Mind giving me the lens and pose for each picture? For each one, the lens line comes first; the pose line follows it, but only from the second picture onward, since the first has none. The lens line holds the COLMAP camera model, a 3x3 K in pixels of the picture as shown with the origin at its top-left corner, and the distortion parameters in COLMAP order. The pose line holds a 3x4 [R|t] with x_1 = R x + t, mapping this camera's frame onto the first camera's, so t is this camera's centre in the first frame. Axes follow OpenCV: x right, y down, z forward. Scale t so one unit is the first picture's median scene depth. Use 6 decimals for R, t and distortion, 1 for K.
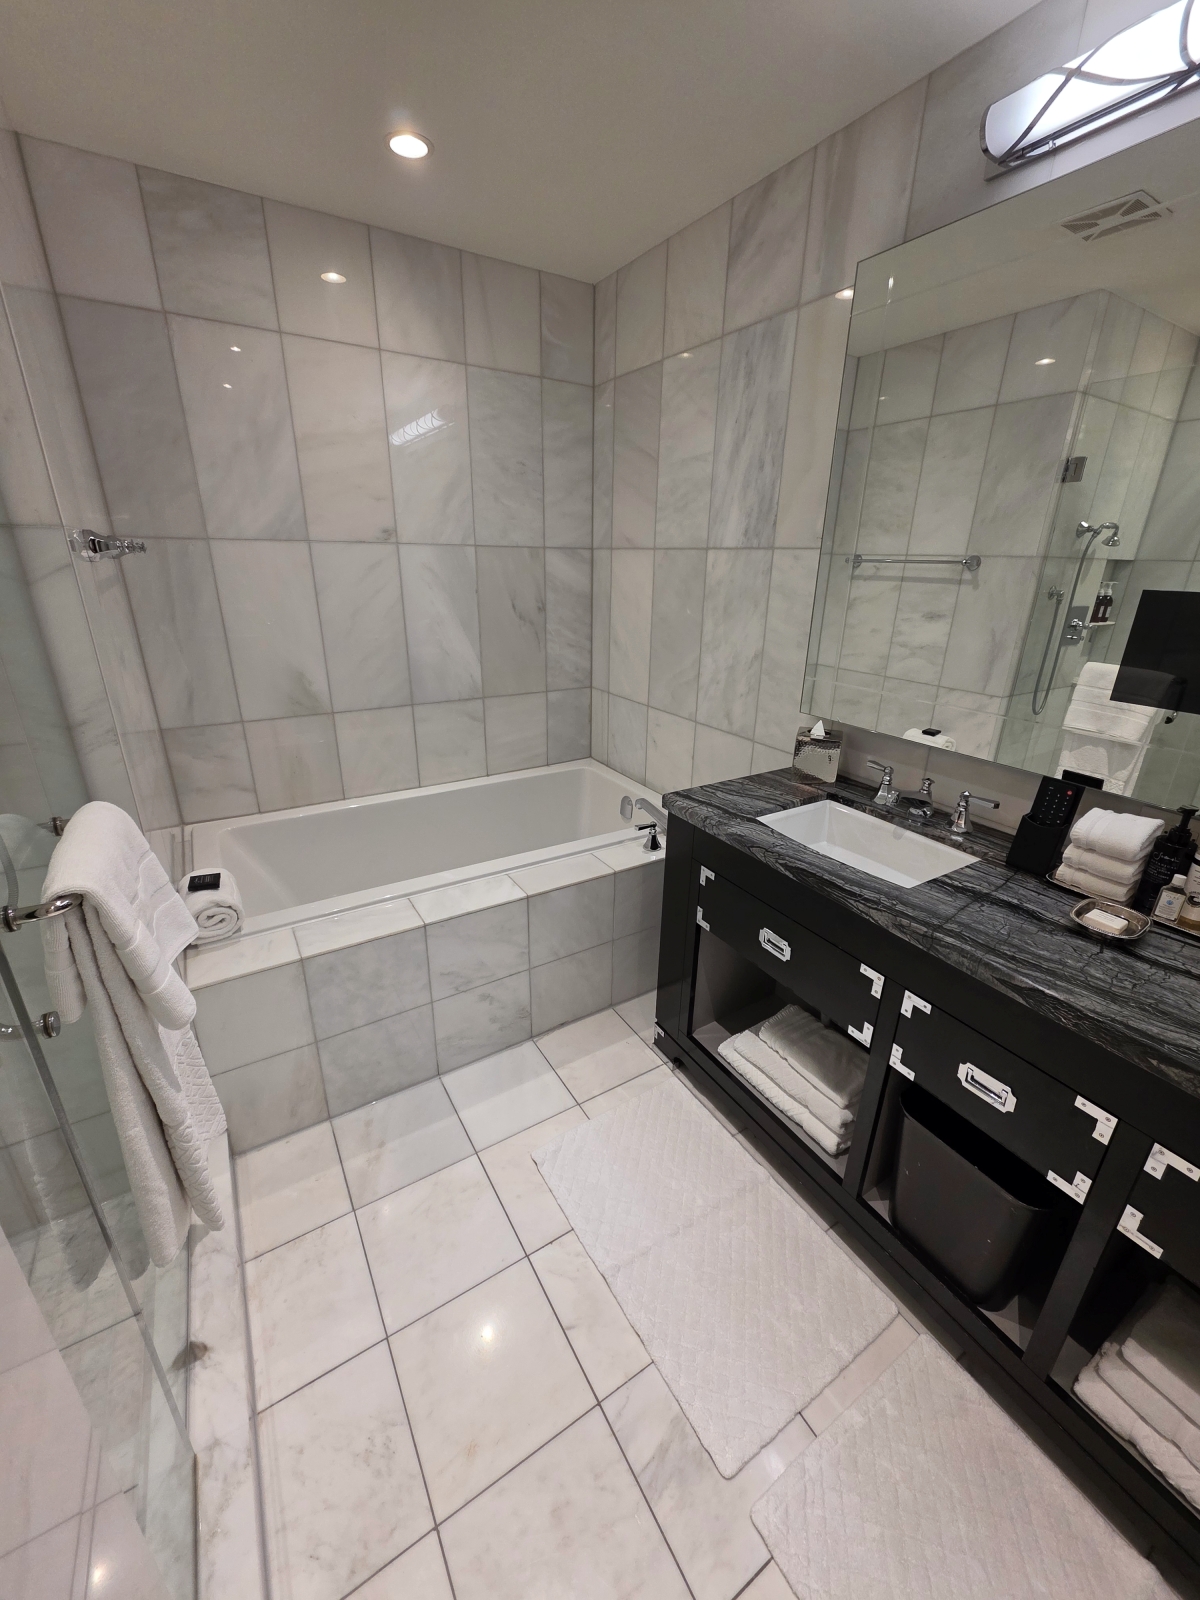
lens RADIAL K [[634.7, 0, 600.0], [0, 634.7, 800.0], [0, 0, 1]] dist [0.002570, 0.000165]
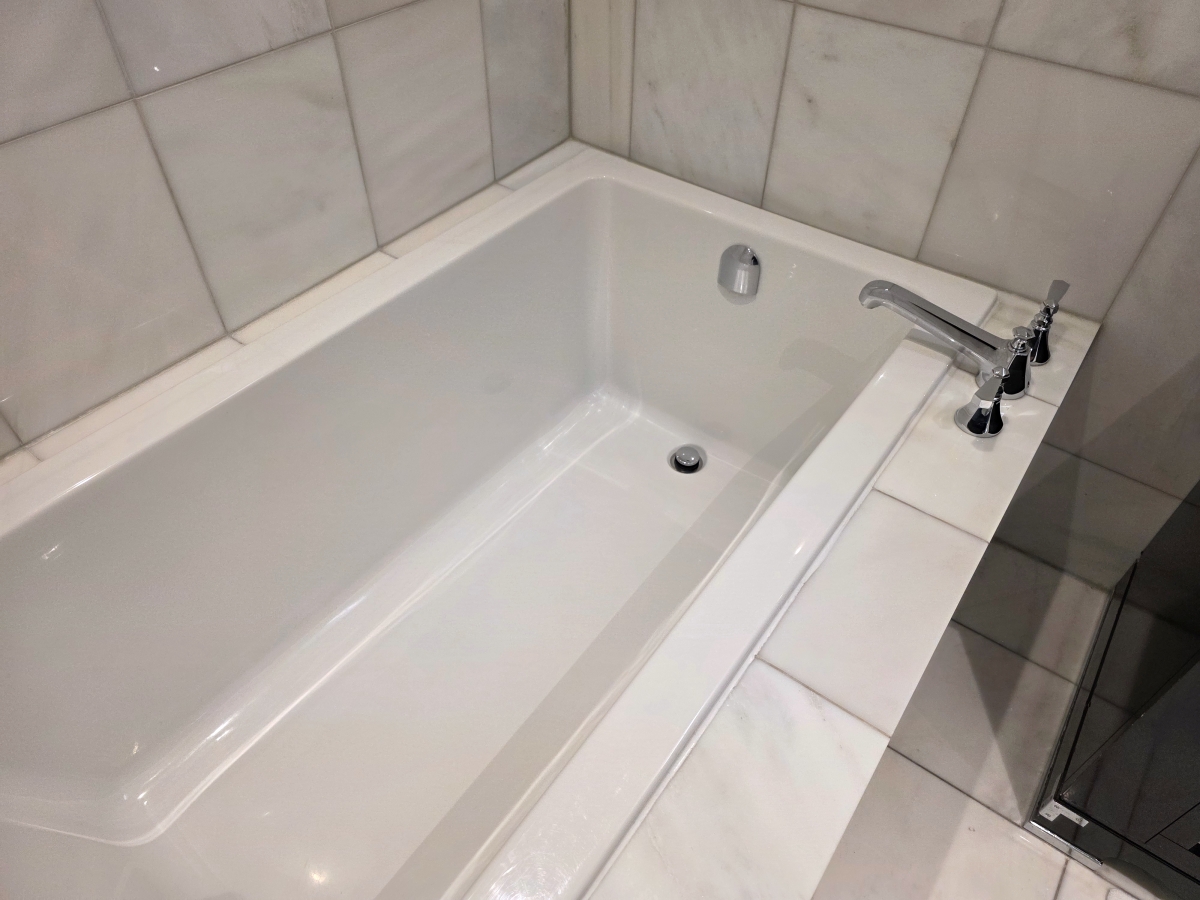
lens RADIAL K [[818.4, 0, 600.0], [0, 818.4, 450.0], [0, 0, 1]] dist [0.053256, -0.050563]
pose [[0.927606, -0.267468, 0.260782, -0.223423], [0.132389, 0.888170, 0.440031, -0.136279], [-0.349313, -0.373651, 0.859282, 0.486112]]
